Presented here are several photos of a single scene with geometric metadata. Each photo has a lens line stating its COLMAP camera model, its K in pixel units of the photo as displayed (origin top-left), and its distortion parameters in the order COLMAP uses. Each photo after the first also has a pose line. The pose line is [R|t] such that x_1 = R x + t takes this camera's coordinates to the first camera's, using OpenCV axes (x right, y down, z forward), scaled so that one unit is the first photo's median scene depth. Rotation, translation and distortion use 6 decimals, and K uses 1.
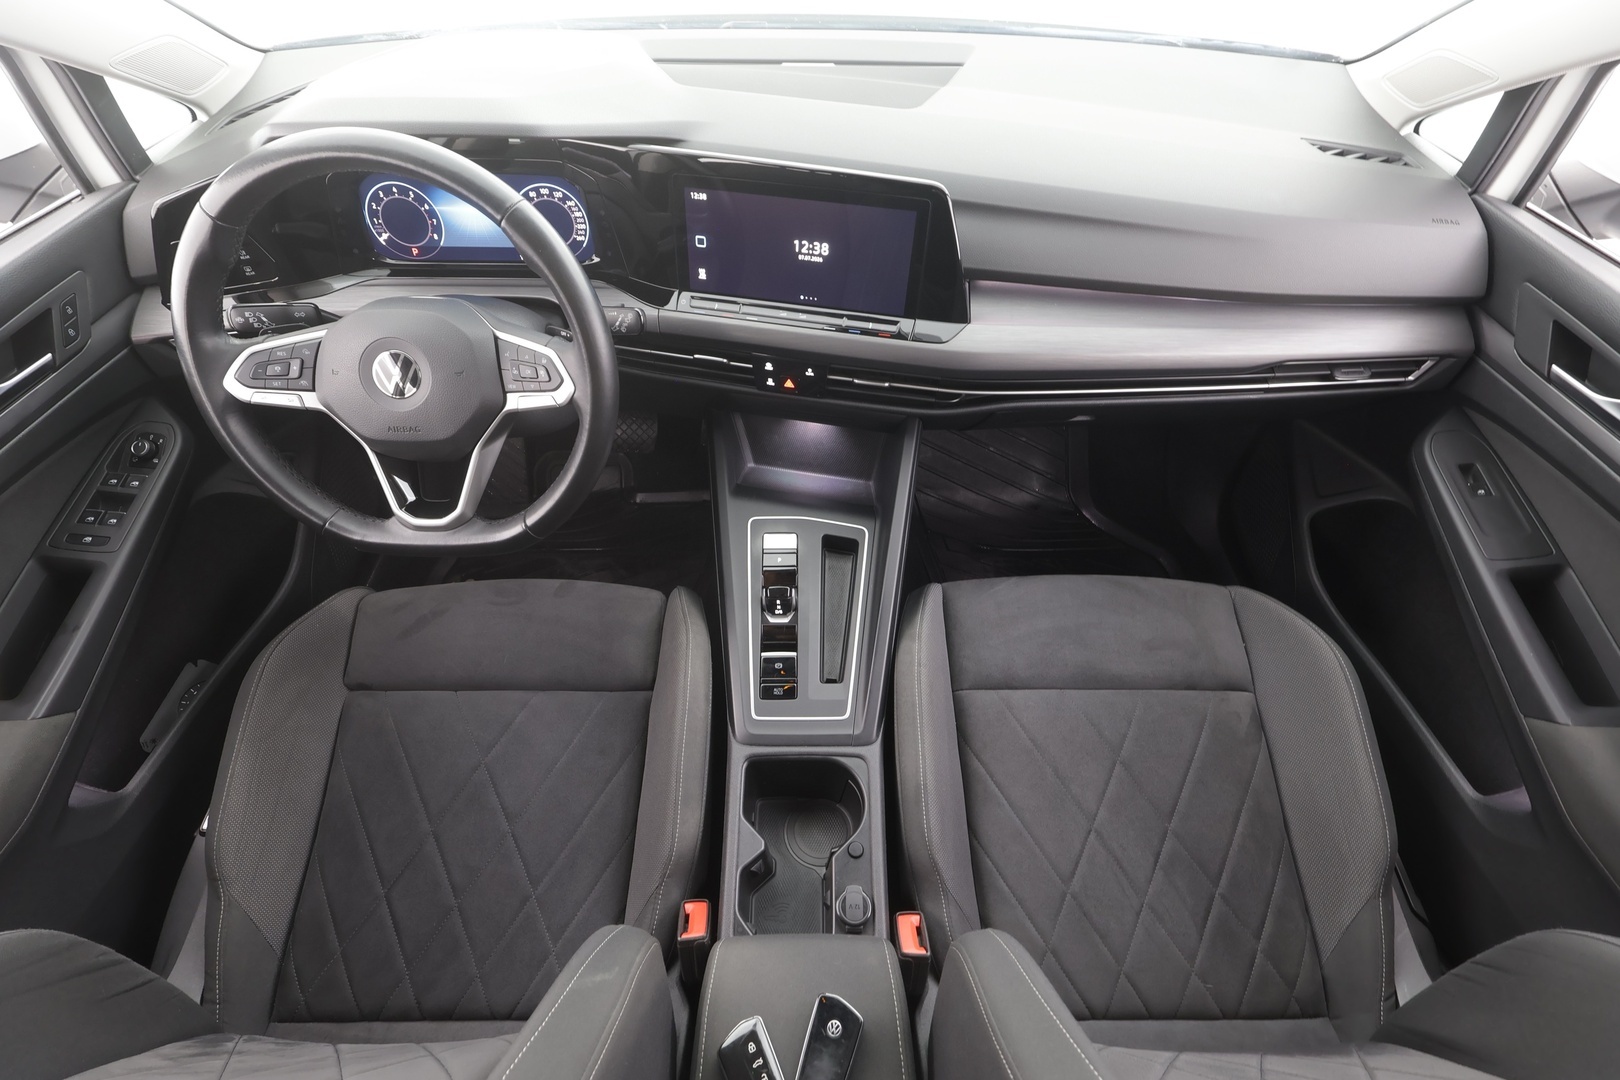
lens RADIAL K [[753.1, 0, 810.0], [0, 753.1, 540.0], [0, 0, 1]] dist [-0.002965, 0.000329]
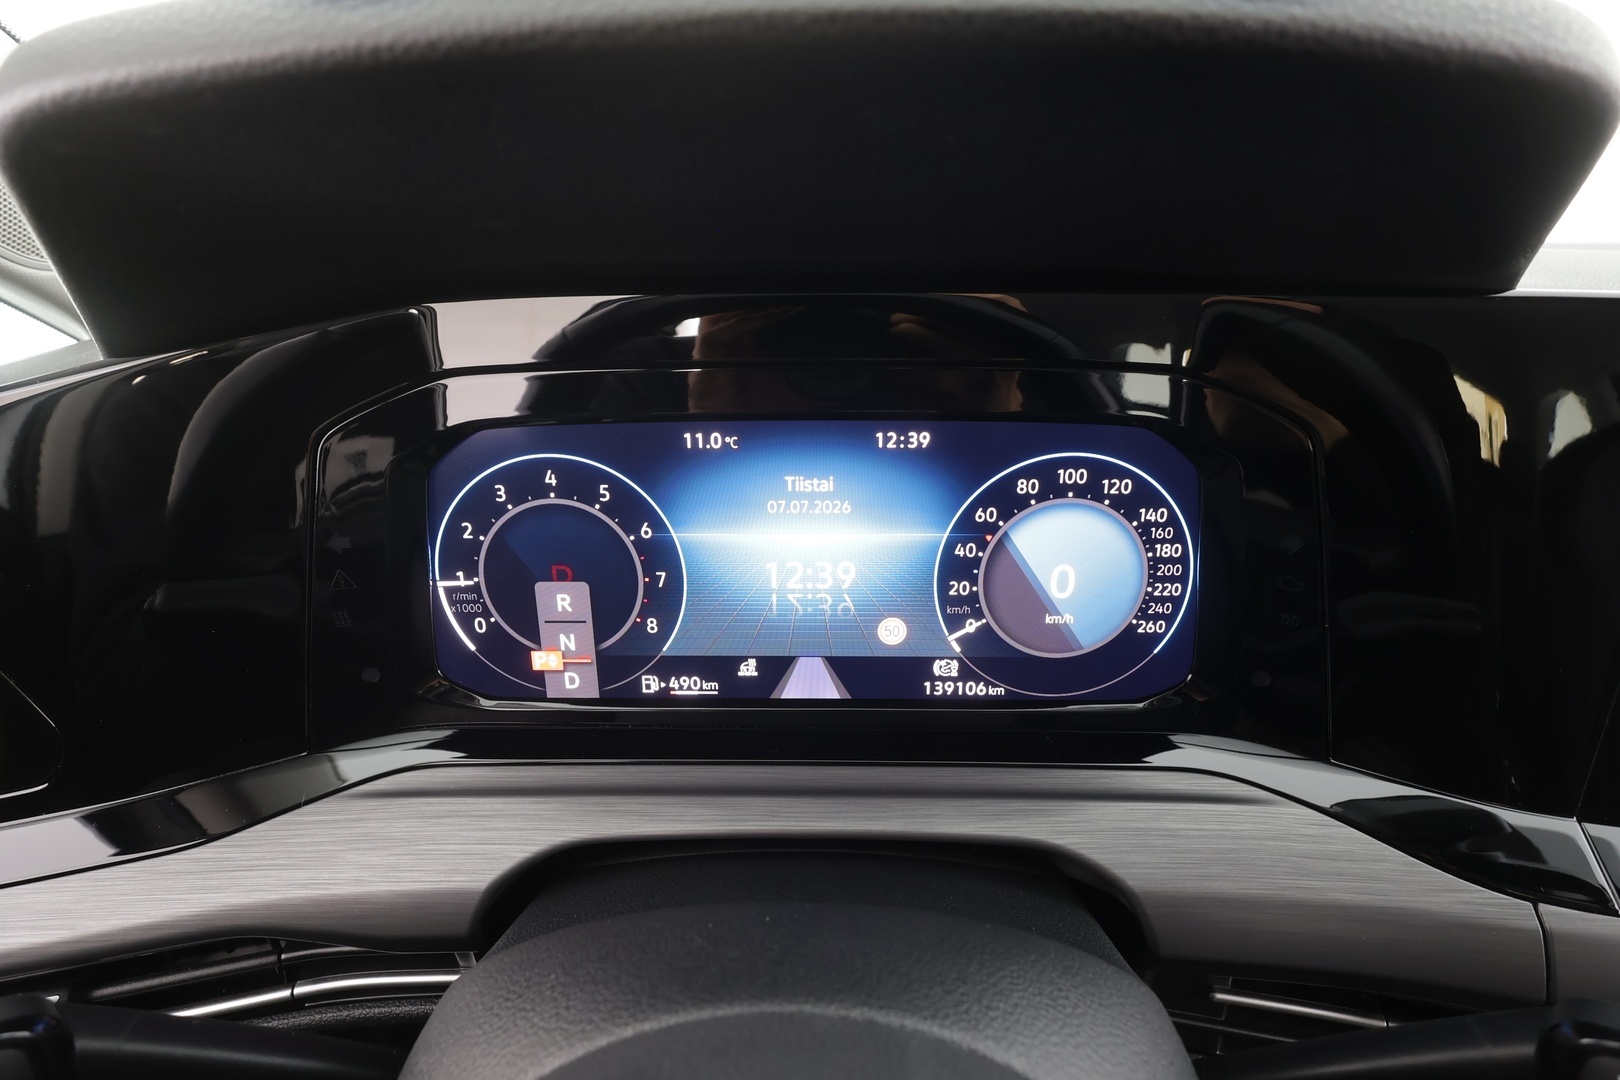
lens RADIAL K [[753.1, 0, 810.0], [0, 753.1, 540.0], [0, 0, 1]] dist [-0.002965, 0.000329]
pose [[0.999647, -0.011379, -0.024009, -0.442026], [-0.000074, 0.902456, -0.430783, -0.316706], [0.026569, 0.430632, 0.902136, 0.745059]]
